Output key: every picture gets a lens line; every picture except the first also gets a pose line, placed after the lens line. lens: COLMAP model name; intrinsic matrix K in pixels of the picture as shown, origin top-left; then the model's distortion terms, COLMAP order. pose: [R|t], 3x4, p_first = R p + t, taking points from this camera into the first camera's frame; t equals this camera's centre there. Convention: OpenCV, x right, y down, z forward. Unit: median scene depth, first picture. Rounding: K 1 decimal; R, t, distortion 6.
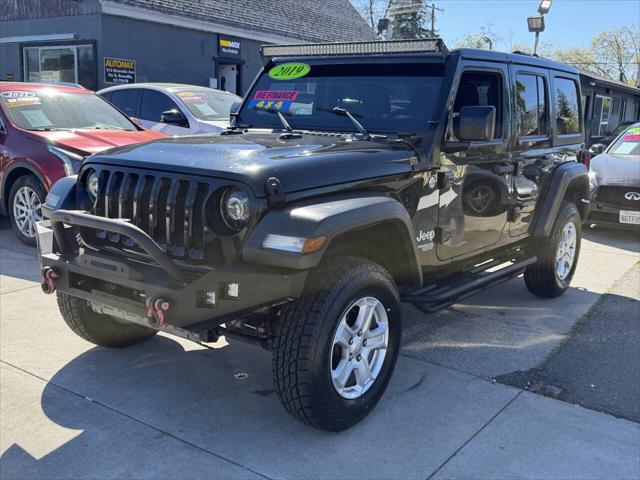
lens RADIAL K [[664.4, 0, 313.9], [0, 664.4, 234.9], [0, 0, 1]] dist [0.038366, 0.000000]
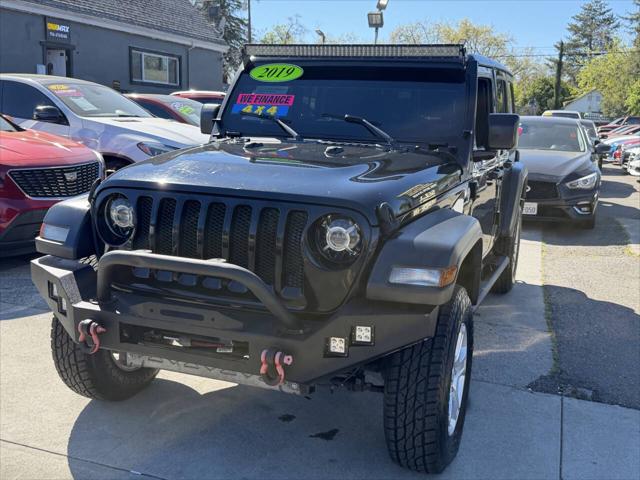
lens RADIAL K [[664.4, 0, 309.2], [0, 664.4, 228.4], [0, 0, 1]] dist [0.038366, 0.000000]
pose [[0.960162, -0.050525, 0.274838, -0.266266], [0.047919, 0.998720, 0.016192, -0.046623], [-0.275304, -0.002377, 0.961354, 0.111620]]
